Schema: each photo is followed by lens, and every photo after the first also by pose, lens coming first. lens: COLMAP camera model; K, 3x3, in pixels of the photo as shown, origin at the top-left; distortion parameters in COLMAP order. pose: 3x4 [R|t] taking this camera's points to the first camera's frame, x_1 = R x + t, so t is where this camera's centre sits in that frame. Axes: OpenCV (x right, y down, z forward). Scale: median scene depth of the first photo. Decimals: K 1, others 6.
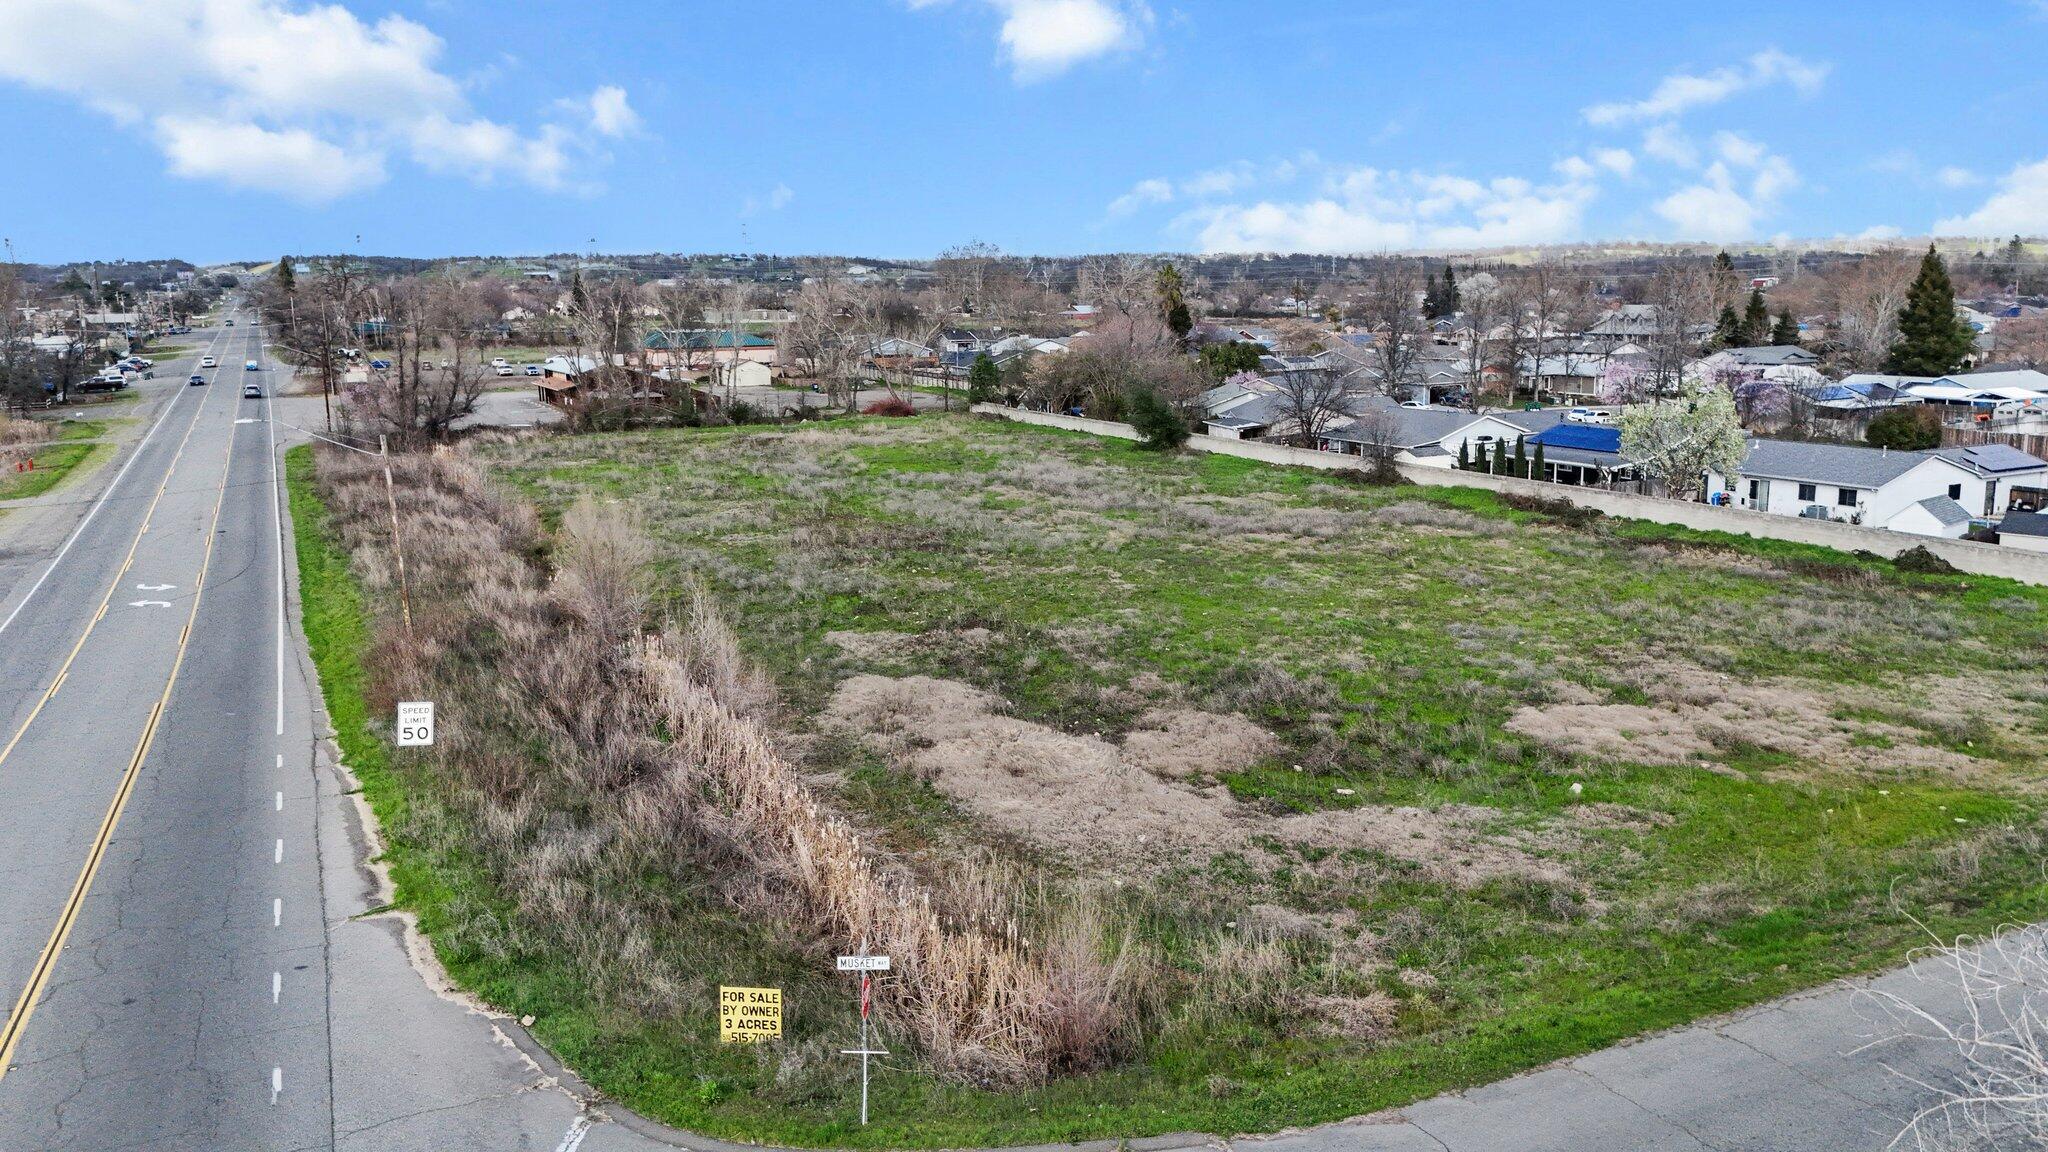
lens RADIAL K [[1540.4, 0, 1024.0], [0, 1540.4, 576.0], [0, 0, 1]] dist [0.042493, -0.004027]
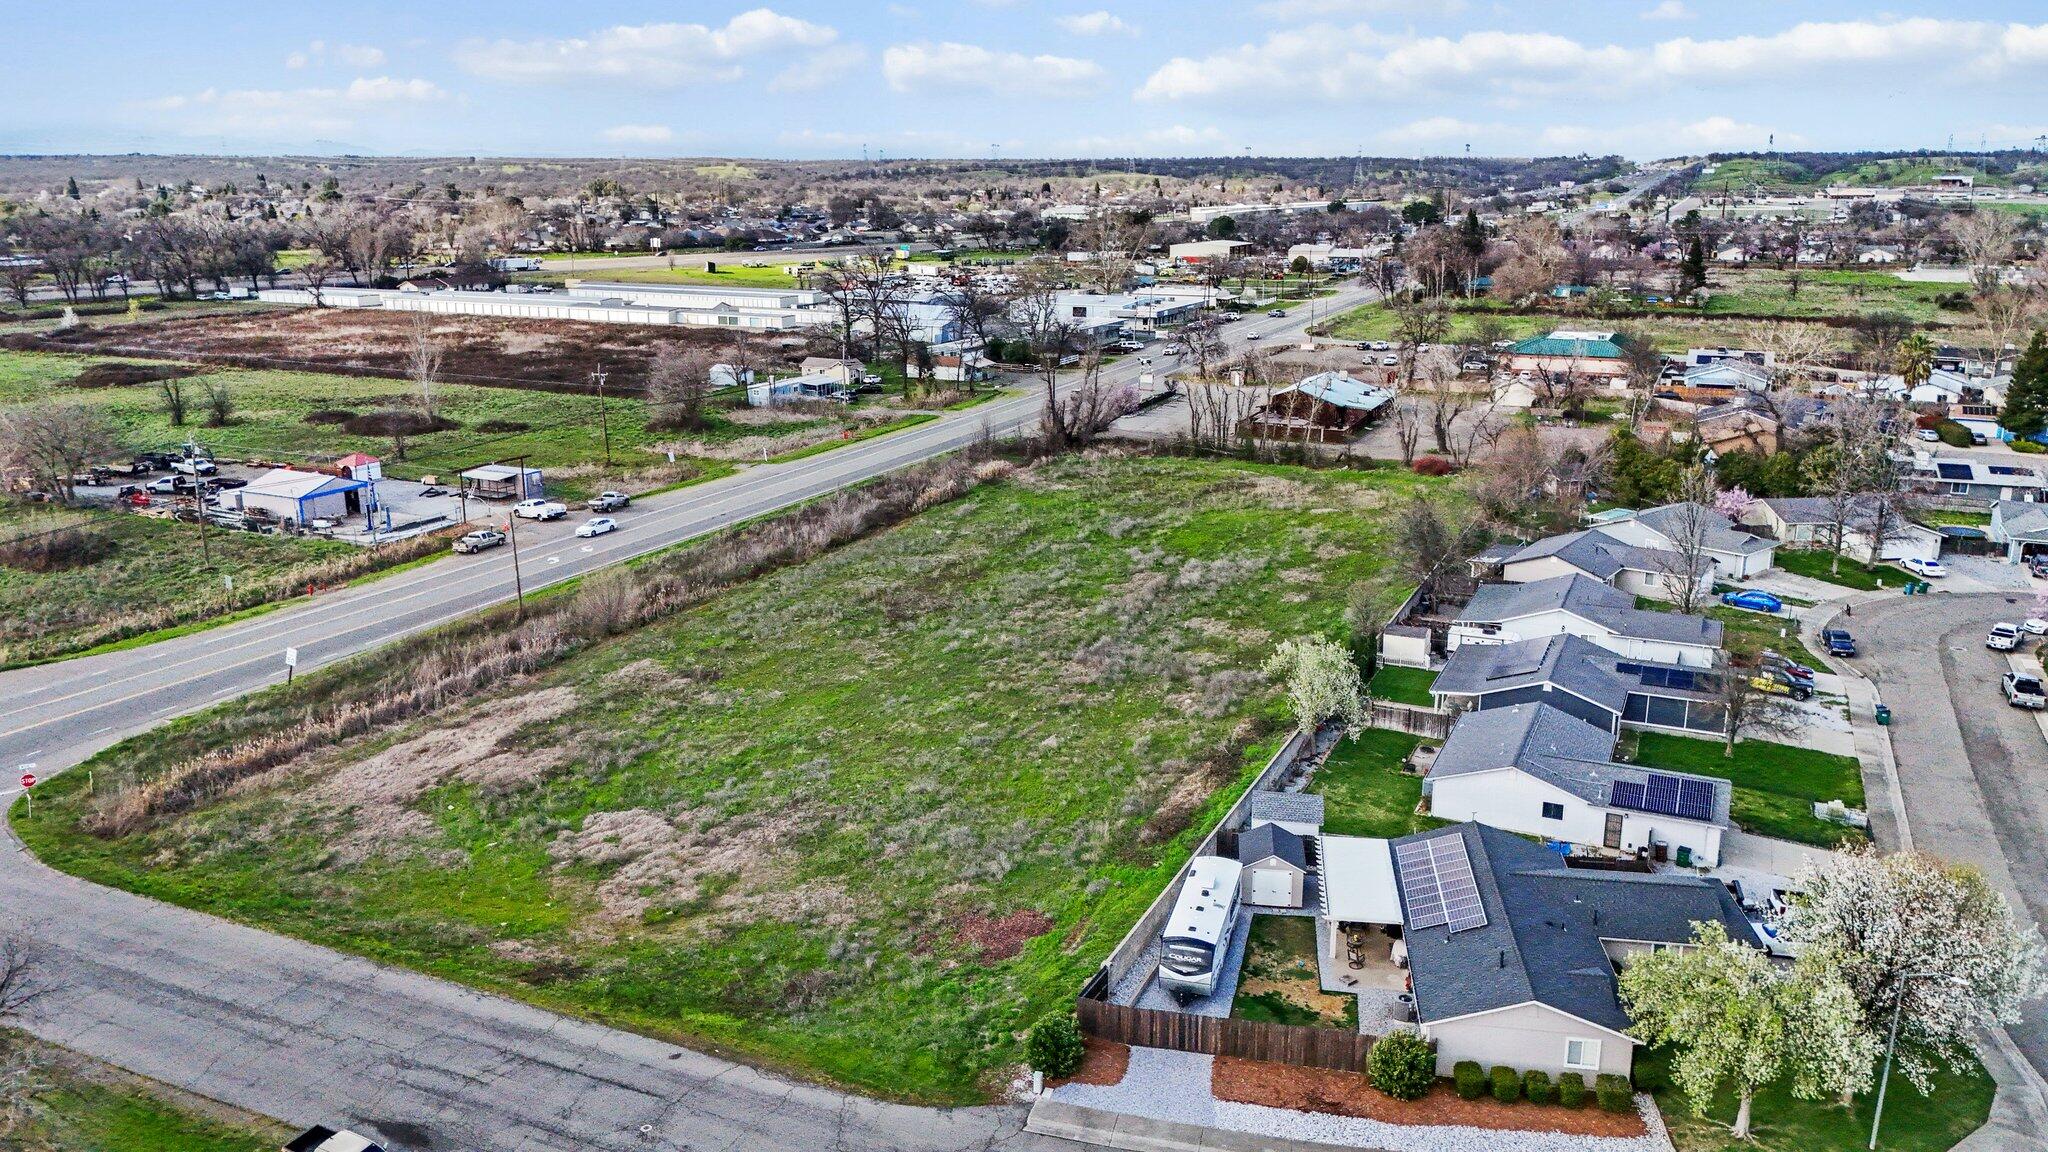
lens RADIAL K [[1502.8, 0, 1024.0], [0, 1502.8, 576.0], [0, 0, 1]] dist [0.067497, -0.052410]
pose [[0.635976, 0.213626, -0.741551, 1.792412], [-0.155792, 0.976678, 0.147749, -0.481351], [0.755820, 0.021563, 0.654425, 0.241853]]
